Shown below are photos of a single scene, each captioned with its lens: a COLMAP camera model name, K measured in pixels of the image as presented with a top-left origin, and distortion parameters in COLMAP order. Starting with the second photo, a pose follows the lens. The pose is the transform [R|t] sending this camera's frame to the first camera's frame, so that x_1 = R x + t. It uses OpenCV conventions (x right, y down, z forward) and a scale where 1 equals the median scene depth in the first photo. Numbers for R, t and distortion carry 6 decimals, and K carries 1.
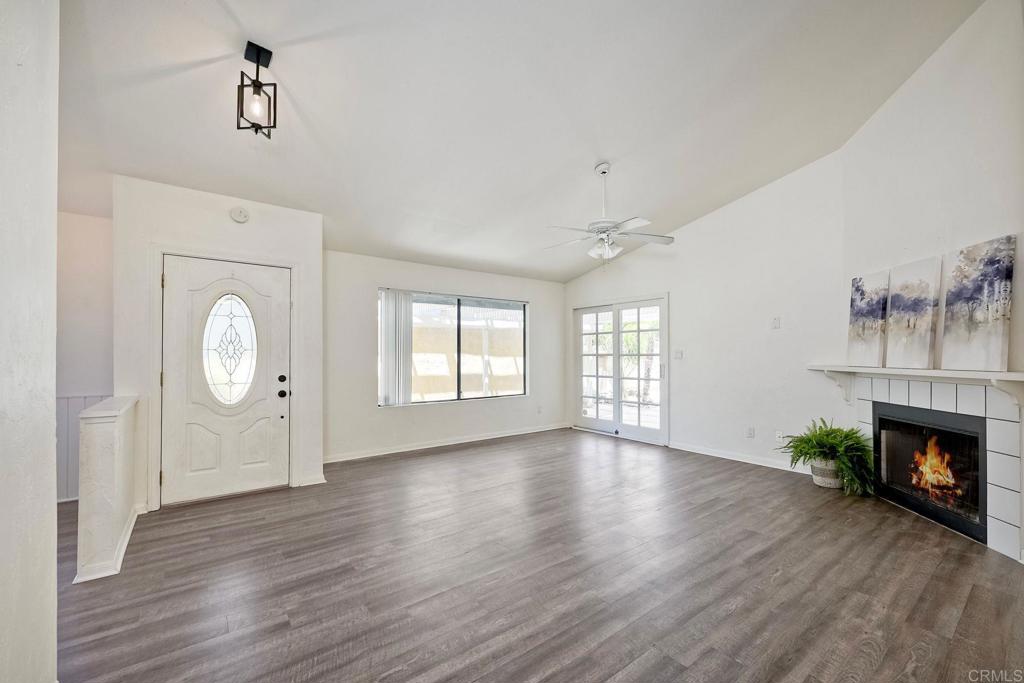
lens RADIAL K [[417.1, 0, 512.9], [0, 417.1, 346.6], [0, 0, 1]] dist [0.001001, 0.000210]
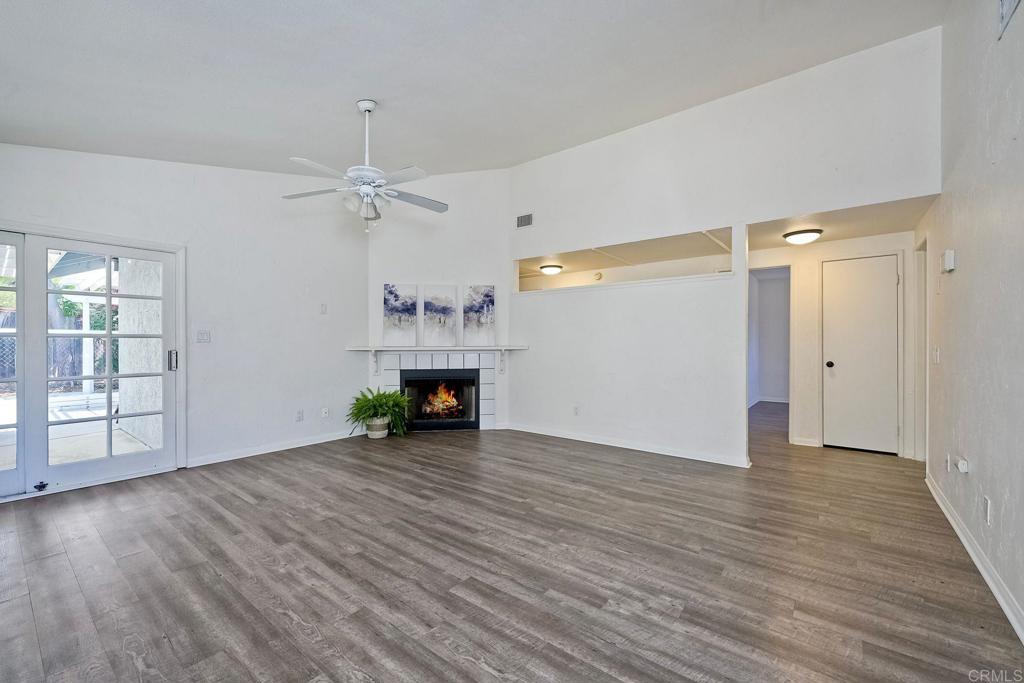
lens RADIAL K [[417.1, 0, 512.9], [0, 417.1, 346.6], [0, 0, 1]] dist [0.001001, 0.000210]
pose [[-0.254035, -0.009217, 0.967151, -0.822648], [-0.020026, 0.999790, 0.004268, 0.040927], [-0.966988, -0.018284, -0.254166, 1.195619]]
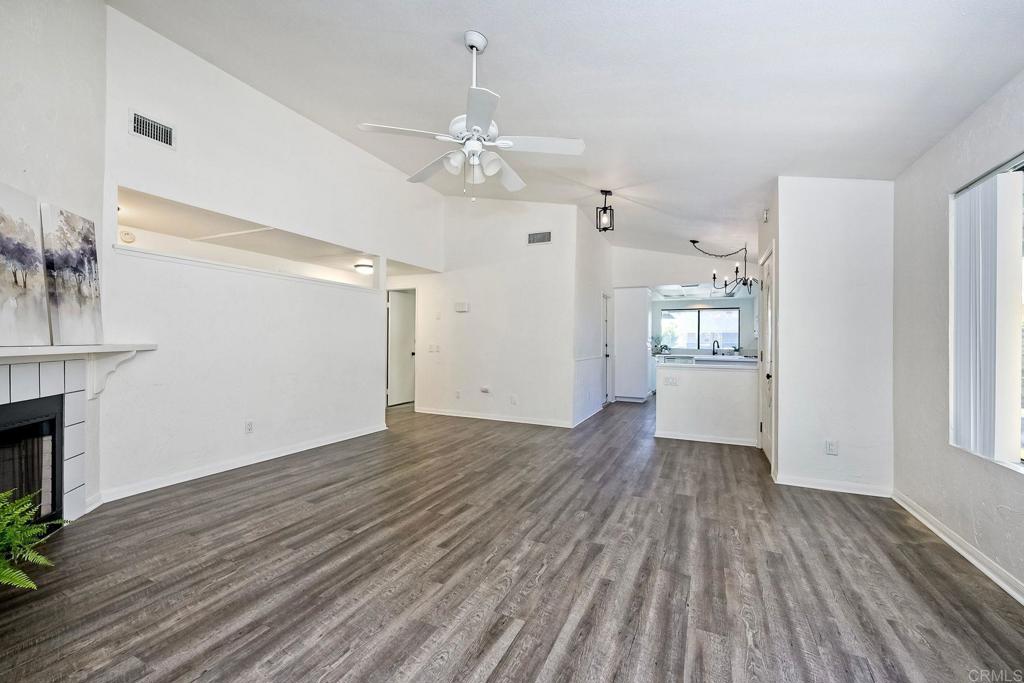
lens RADIAL K [[417.1, 0, 512.9], [0, 417.1, 346.6], [0, 0, 1]] dist [0.001001, 0.000210]
pose [[-0.882697, -0.005631, -0.469908, 0.588141], [-0.000131, 0.999931, -0.011737, 0.063273], [0.469942, -0.010299, -0.882637, 2.041700]]
